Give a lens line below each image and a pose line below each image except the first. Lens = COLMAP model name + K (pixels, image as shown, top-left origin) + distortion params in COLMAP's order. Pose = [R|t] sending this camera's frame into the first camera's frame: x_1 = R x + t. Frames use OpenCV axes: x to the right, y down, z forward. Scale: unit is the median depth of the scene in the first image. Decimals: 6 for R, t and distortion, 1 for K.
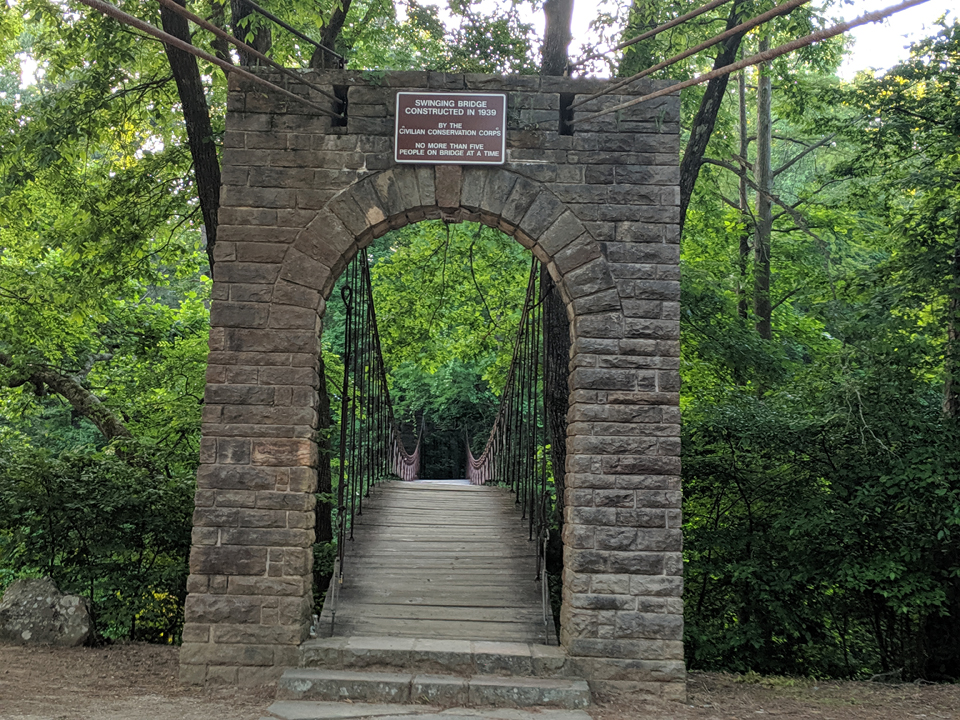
lens RADIAL K [[798.9, 0, 472.5], [0, 798.9, 357.4], [0, 0, 1]] dist [0.056781, -0.062607]
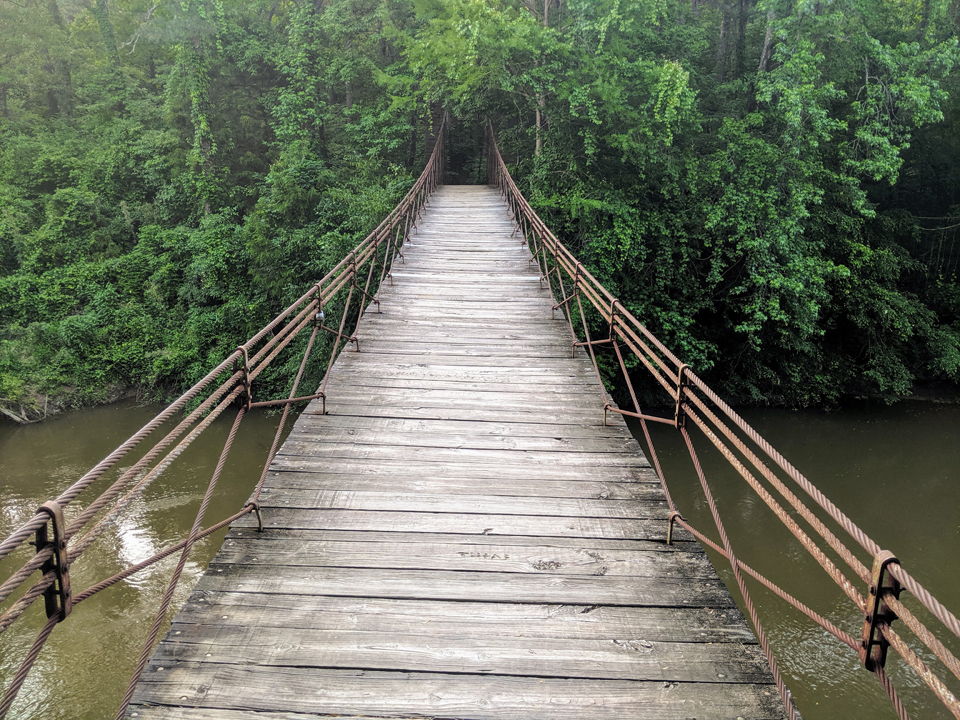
lens RADIAL K [[798.9, 0, 479.3], [0, 798.9, 359.1], [0, 0, 1]] dist [0.056781, -0.062607]
pose [[0.999642, -0.010541, -0.024600, -0.008023], [0.018862, 0.929572, 0.368159, 0.013792], [0.018986, -0.368491, 0.929438, 0.220970]]
